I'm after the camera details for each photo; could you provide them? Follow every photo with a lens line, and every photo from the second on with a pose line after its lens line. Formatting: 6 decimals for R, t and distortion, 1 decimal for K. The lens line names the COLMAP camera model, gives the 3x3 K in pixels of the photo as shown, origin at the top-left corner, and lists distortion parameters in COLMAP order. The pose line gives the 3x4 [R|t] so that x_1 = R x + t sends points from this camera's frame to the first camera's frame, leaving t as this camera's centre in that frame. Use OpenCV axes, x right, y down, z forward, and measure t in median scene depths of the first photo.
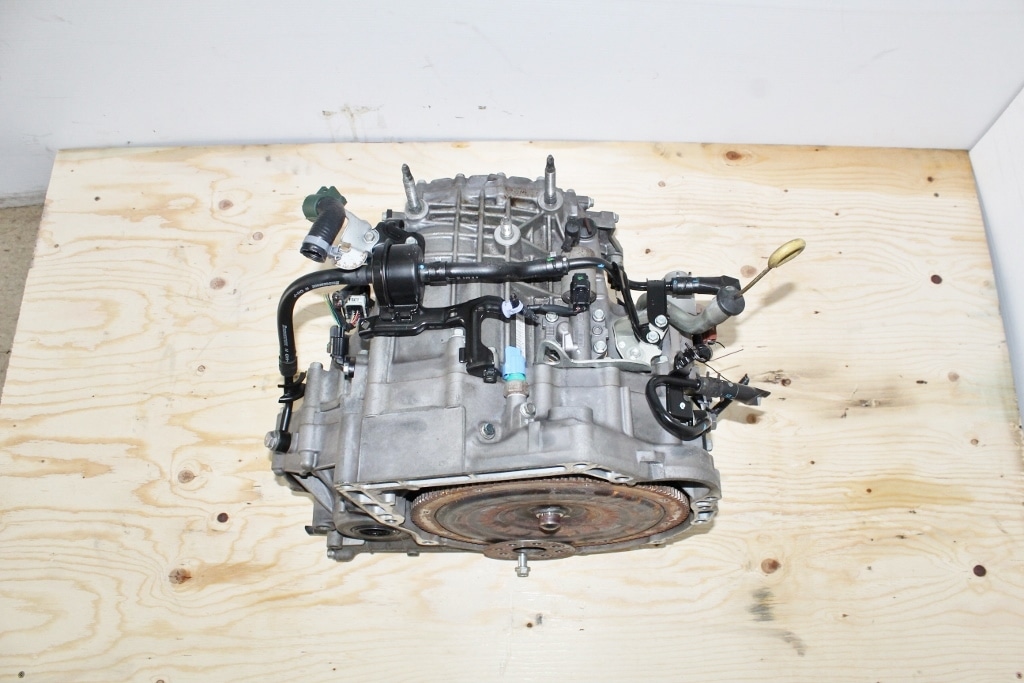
lens RADIAL K [[849.7, 0, 521.9], [0, 849.7, 343.4], [0, 0, 1]] dist [-0.156803, 0.128890]
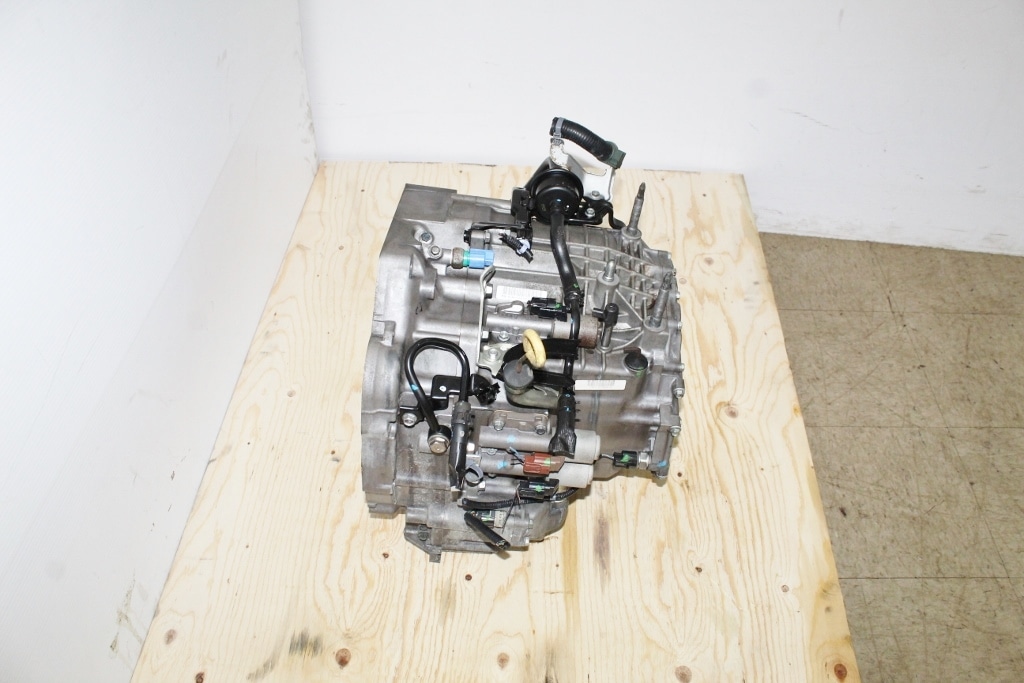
lens RADIAL K [[849.7, 0, 519.5], [0, 849.7, 343.6], [0, 0, 1]] dist [-0.156803, 0.128890]
pose [[-0.042469, 0.720699, -0.691946, 0.677712], [-0.942006, 0.201880, 0.268086, -0.243805], [0.332899, 0.663203, 0.670328, 0.195002]]
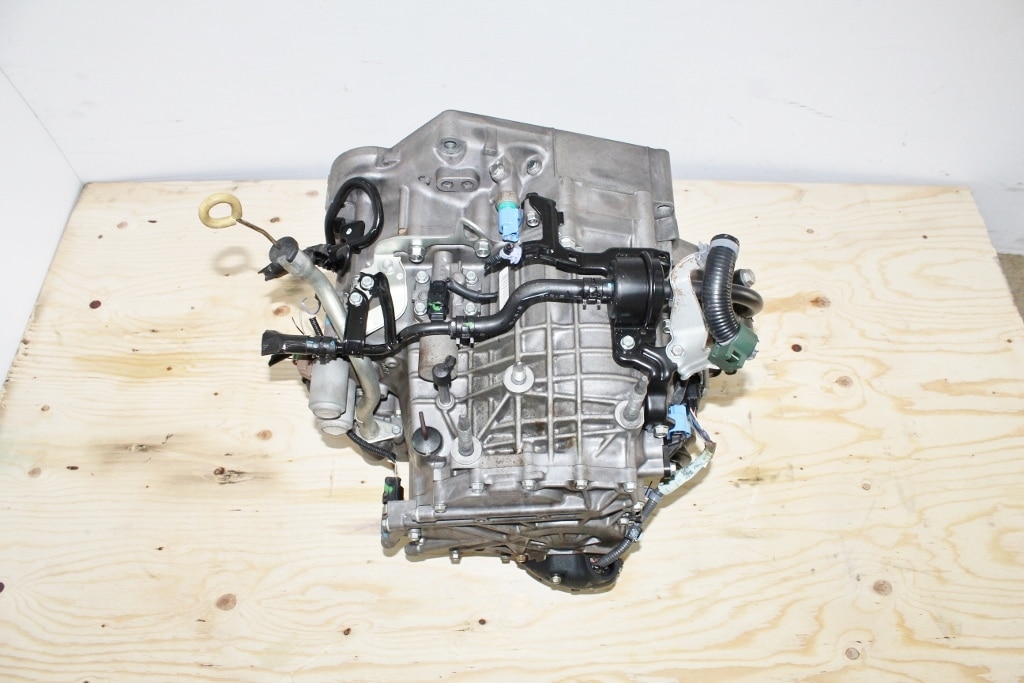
lens RADIAL K [[849.7, 0, 519.5], [0, 849.7, 342.8], [0, 0, 1]] dist [-0.156803, 0.128890]
pose [[-0.999980, 0.005434, 0.003185, -0.016730], [-0.000778, -0.608332, 0.793683, -0.626522], [0.006250, 0.793664, 0.608324, 0.359535]]
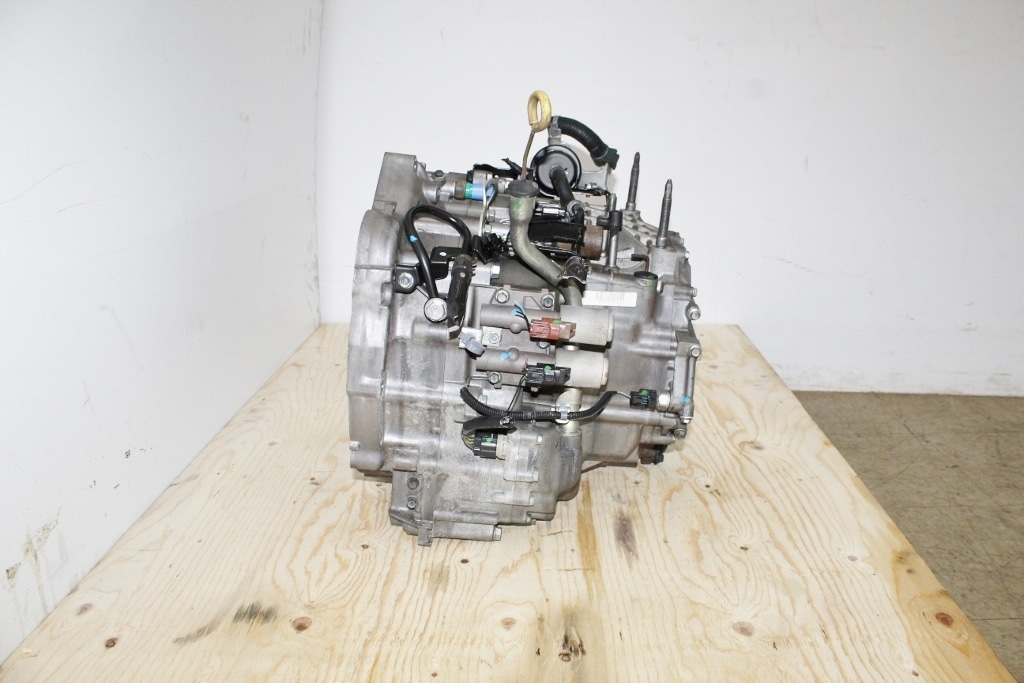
lens RADIAL K [[849.7, 0, 519.4], [0, 849.7, 345.0], [0, 0, 1]] dist [-0.156803, 0.128890]
pose [[-0.029940, 0.299243, -0.953707, 0.905803], [-0.939204, 0.318087, 0.129290, -0.083750], [0.342051, 0.899597, 0.271527, 0.639235]]
